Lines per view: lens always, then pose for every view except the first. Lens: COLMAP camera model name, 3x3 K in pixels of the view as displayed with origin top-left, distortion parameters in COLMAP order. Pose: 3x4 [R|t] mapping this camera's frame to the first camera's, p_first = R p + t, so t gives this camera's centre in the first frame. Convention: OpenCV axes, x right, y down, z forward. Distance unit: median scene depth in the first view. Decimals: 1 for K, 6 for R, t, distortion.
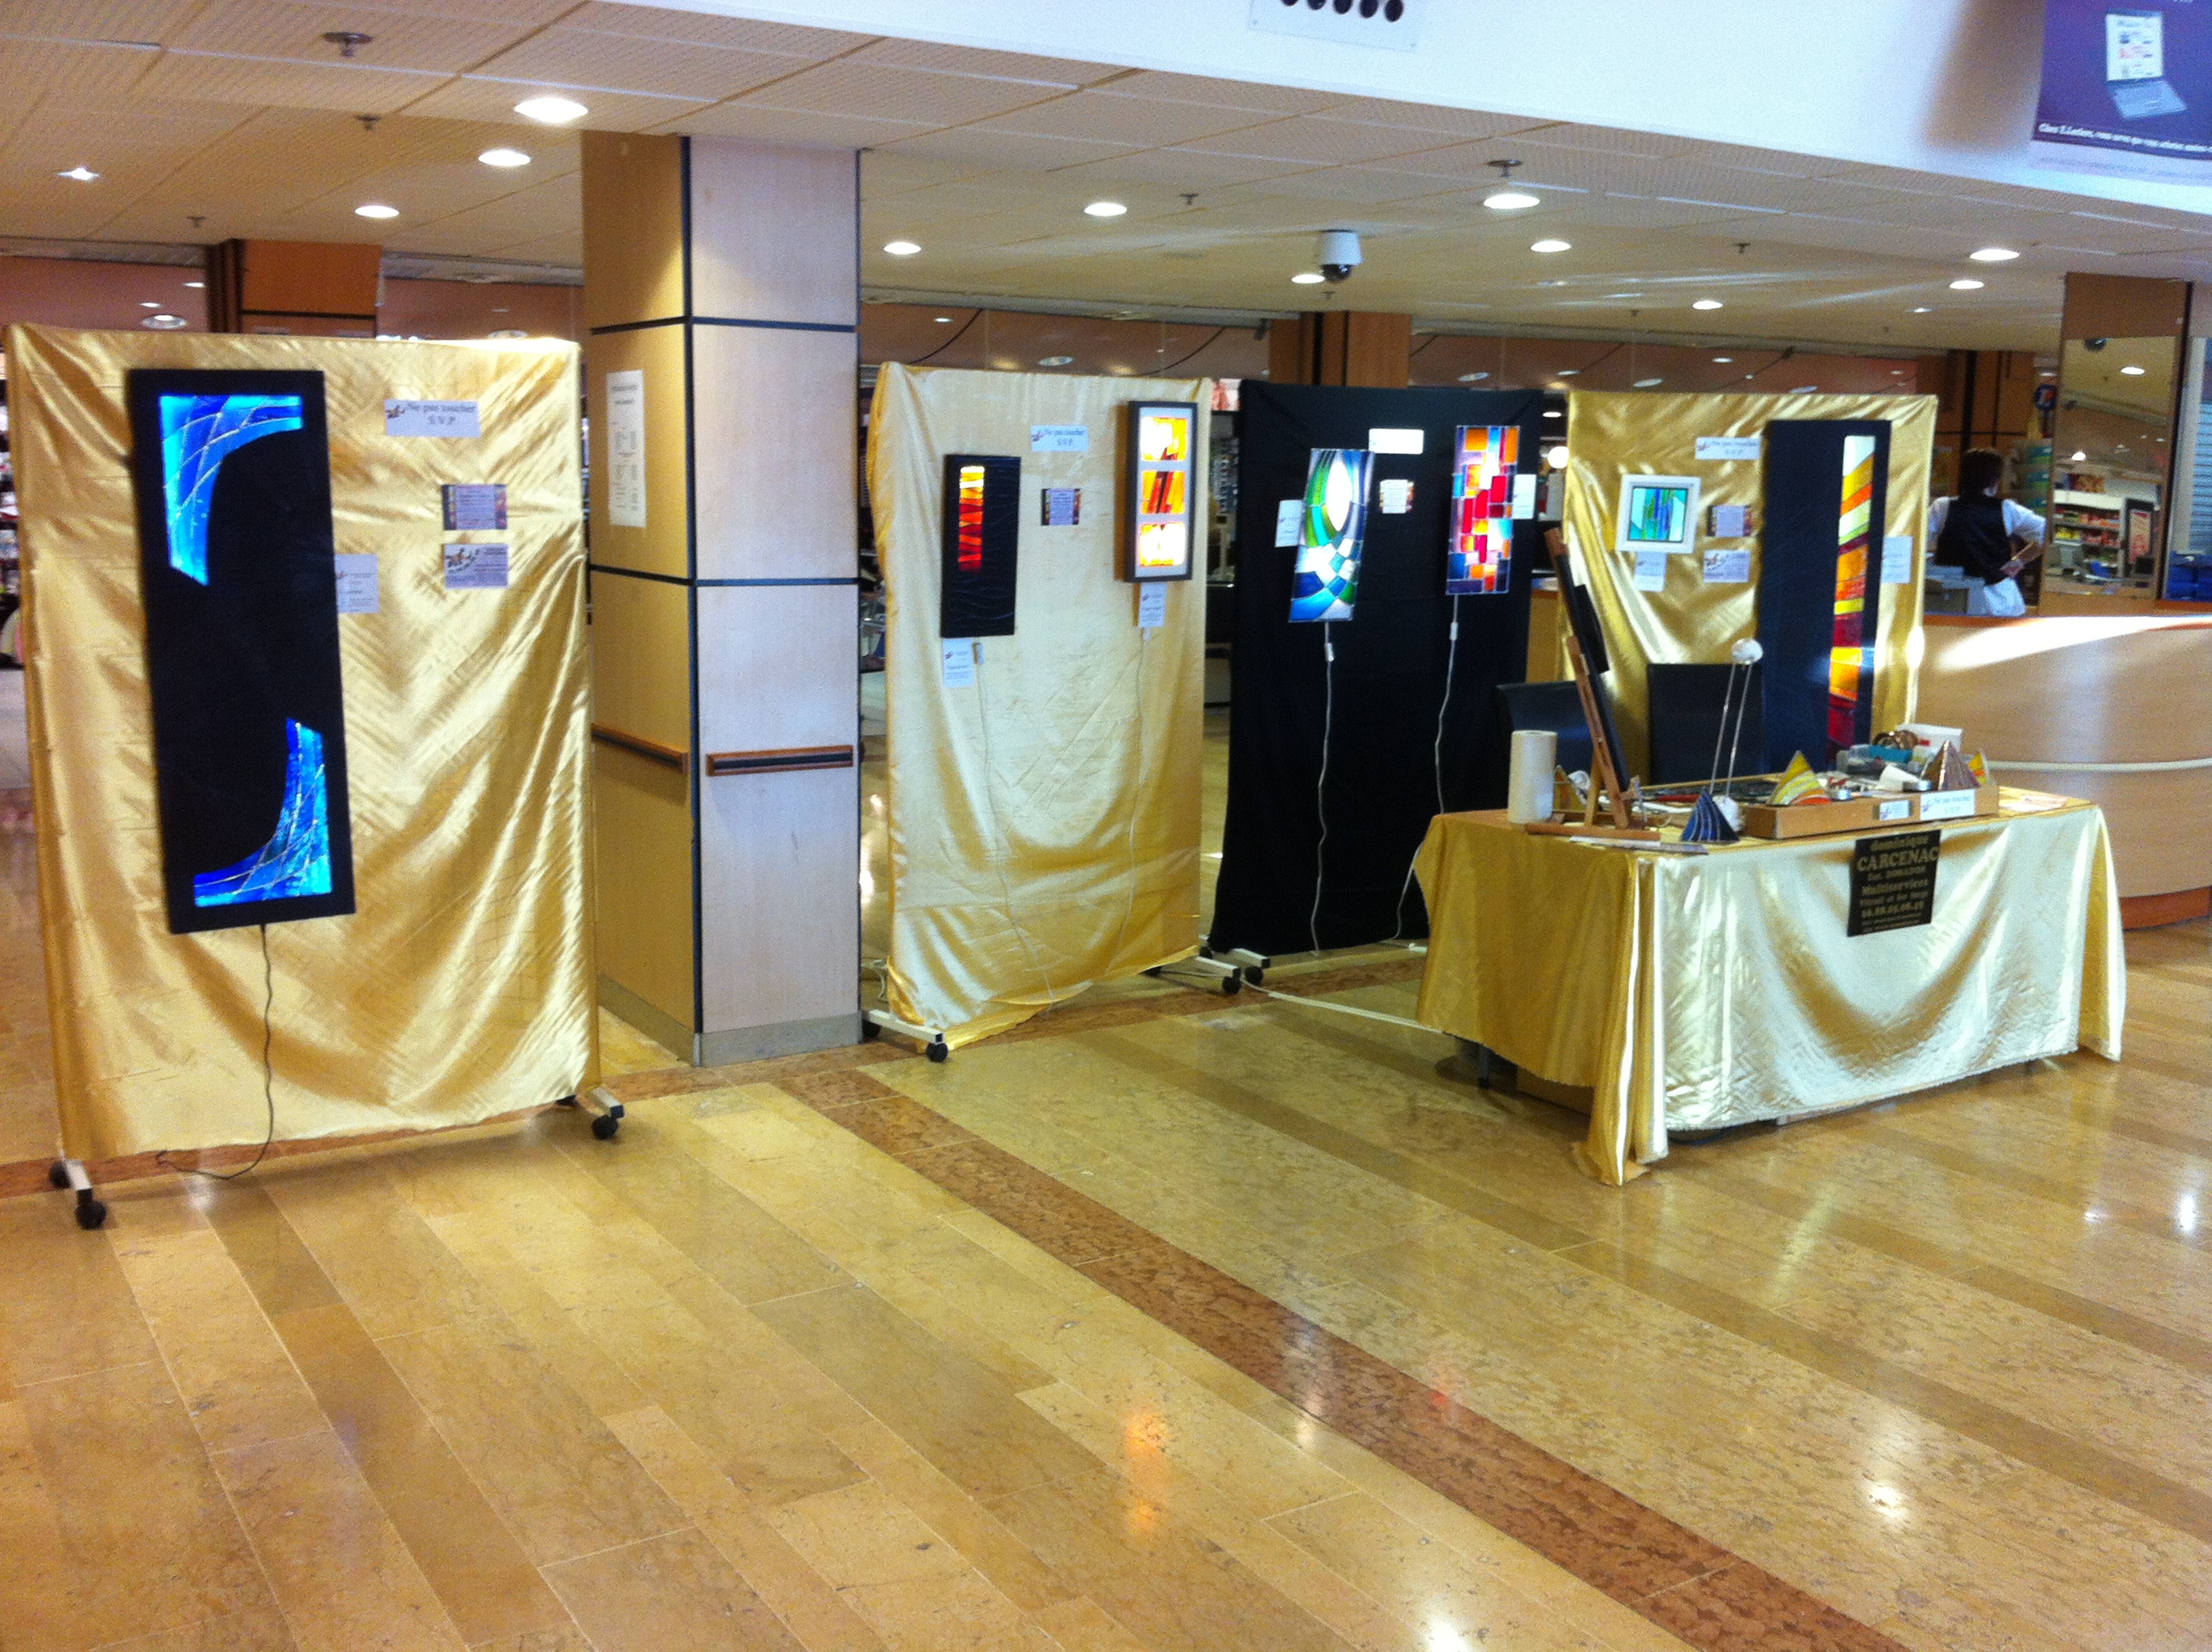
lens RADIAL K [[2142.5, 0, 1106.0], [0, 2142.5, 826.0], [0, 0, 1]] dist [0.153819, -0.494317]
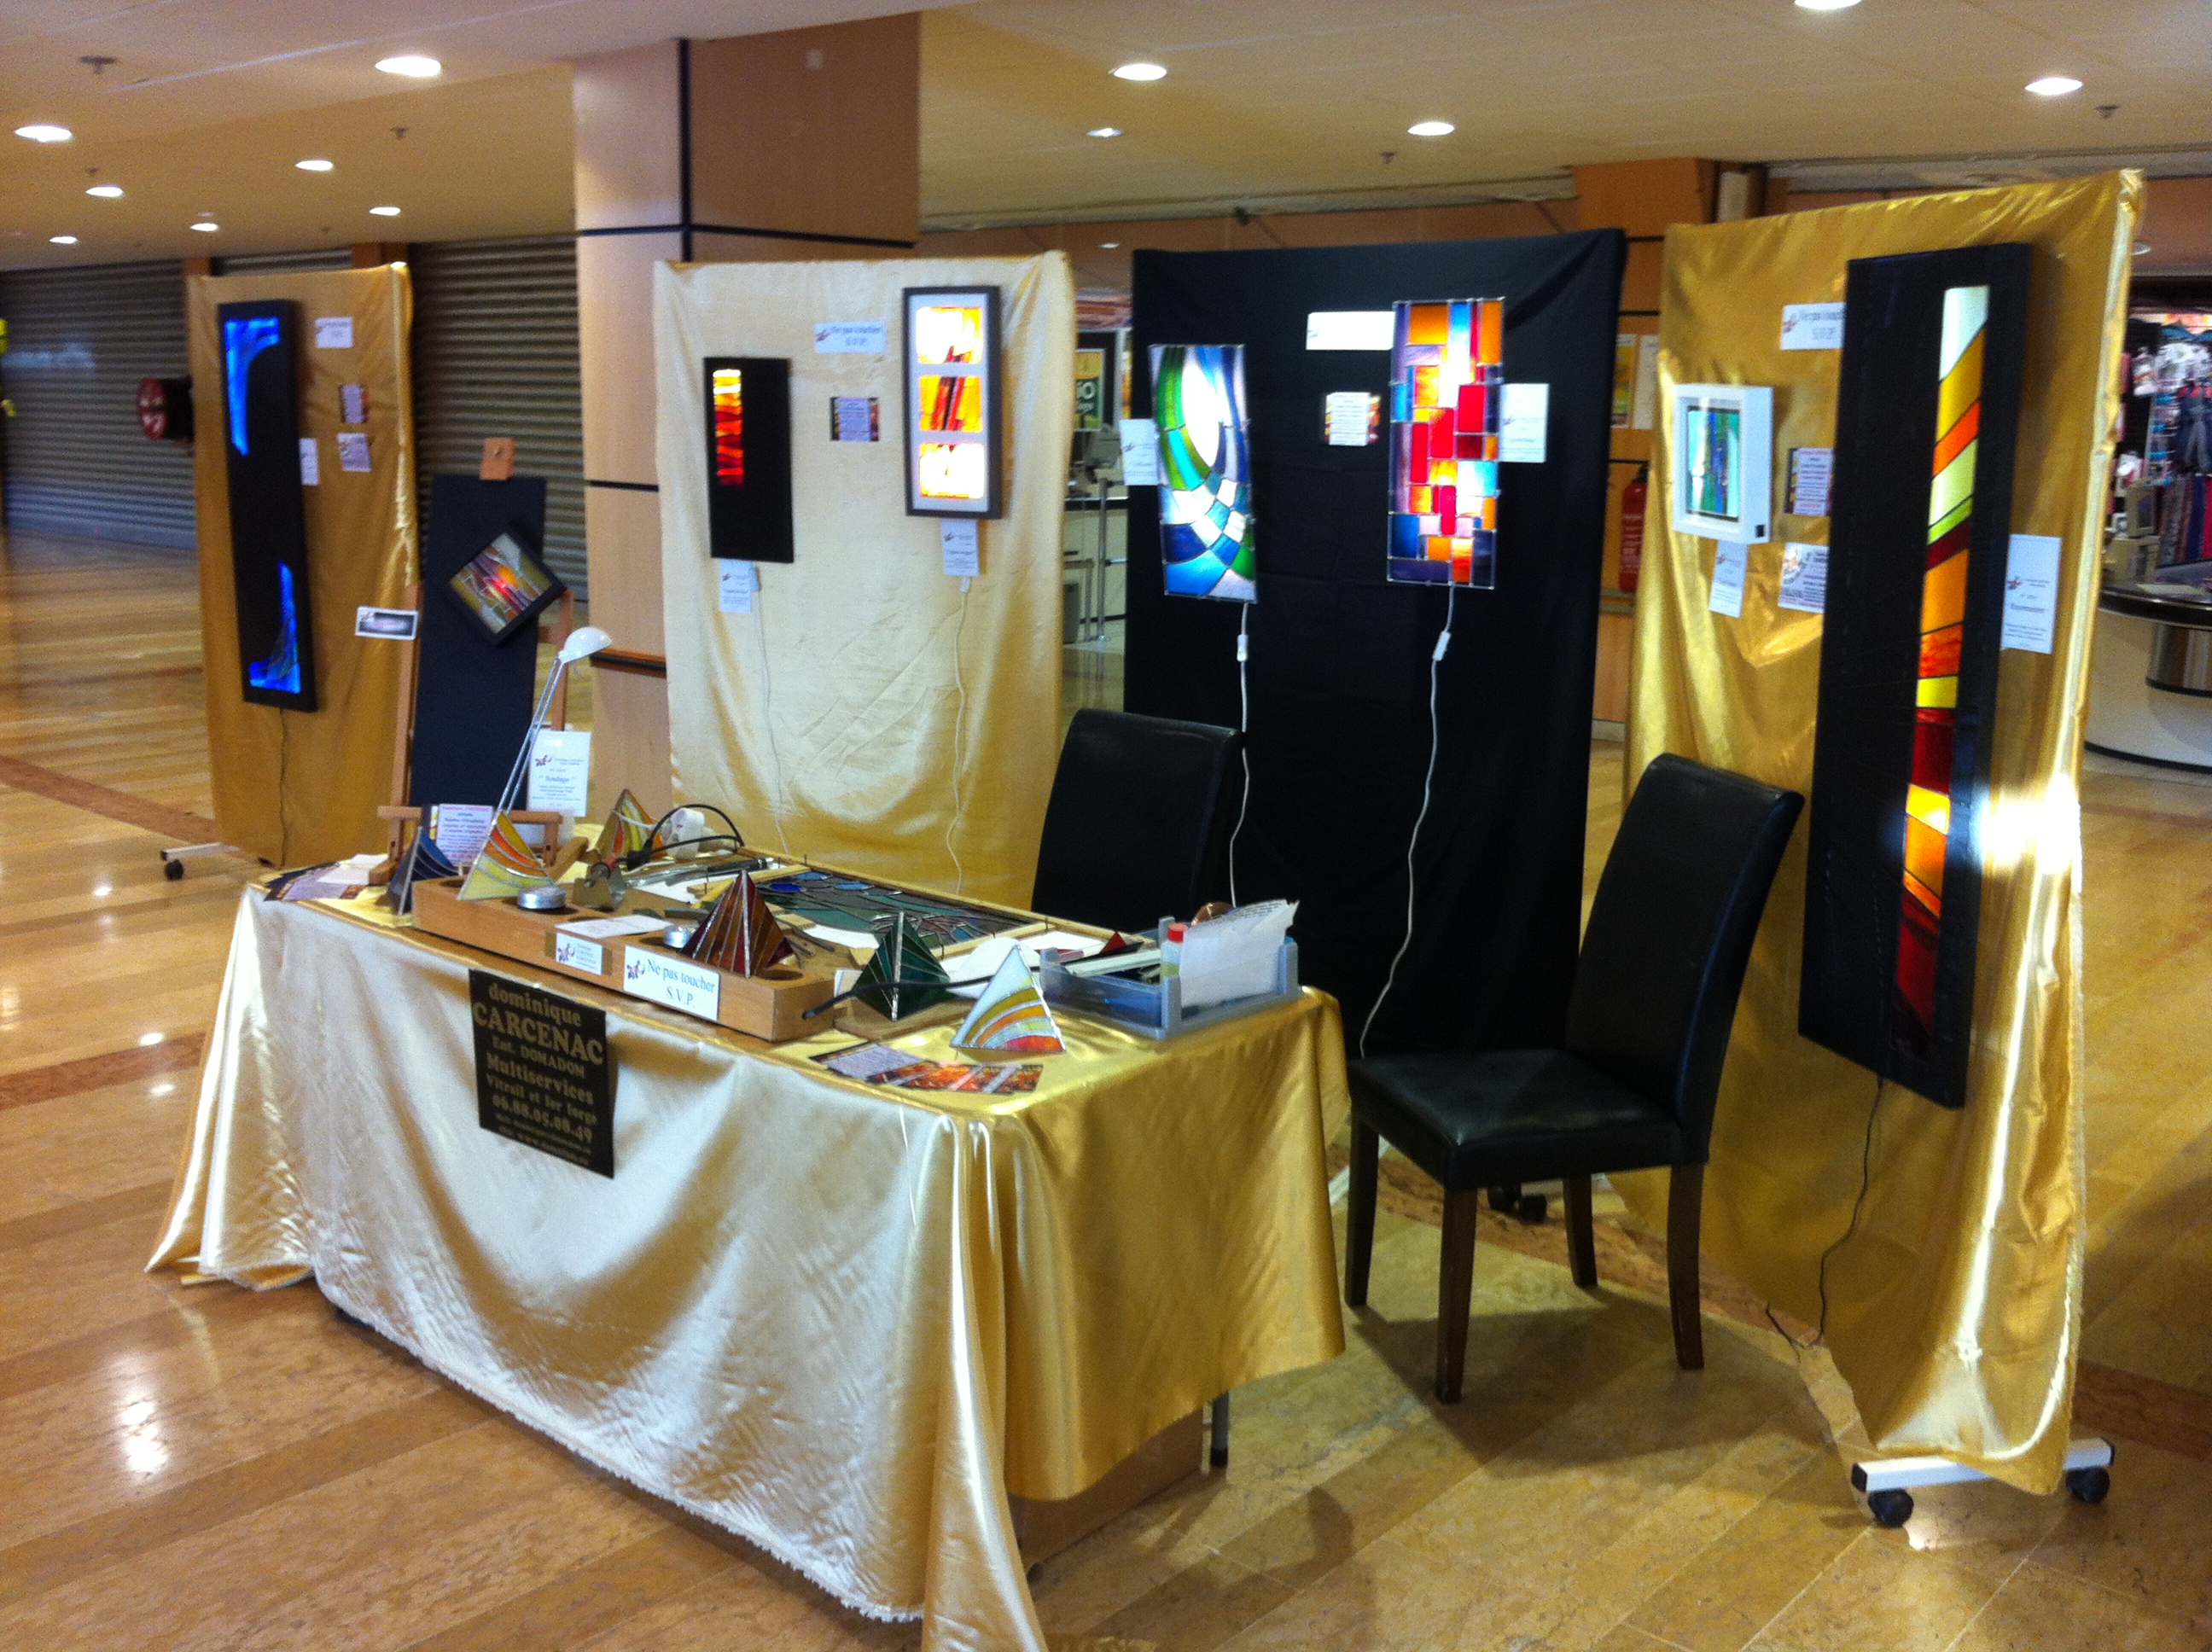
lens RADIAL K [[2142.5, 0, 1106.0], [0, 2142.5, 826.0], [0, 0, 1]] dist [0.153819, -0.494317]
pose [[0.272860, 0.182846, -0.944518, 0.805601], [-0.170586, 0.975411, 0.139547, -0.123096], [0.946809, 0.123045, 0.297341, 0.830777]]
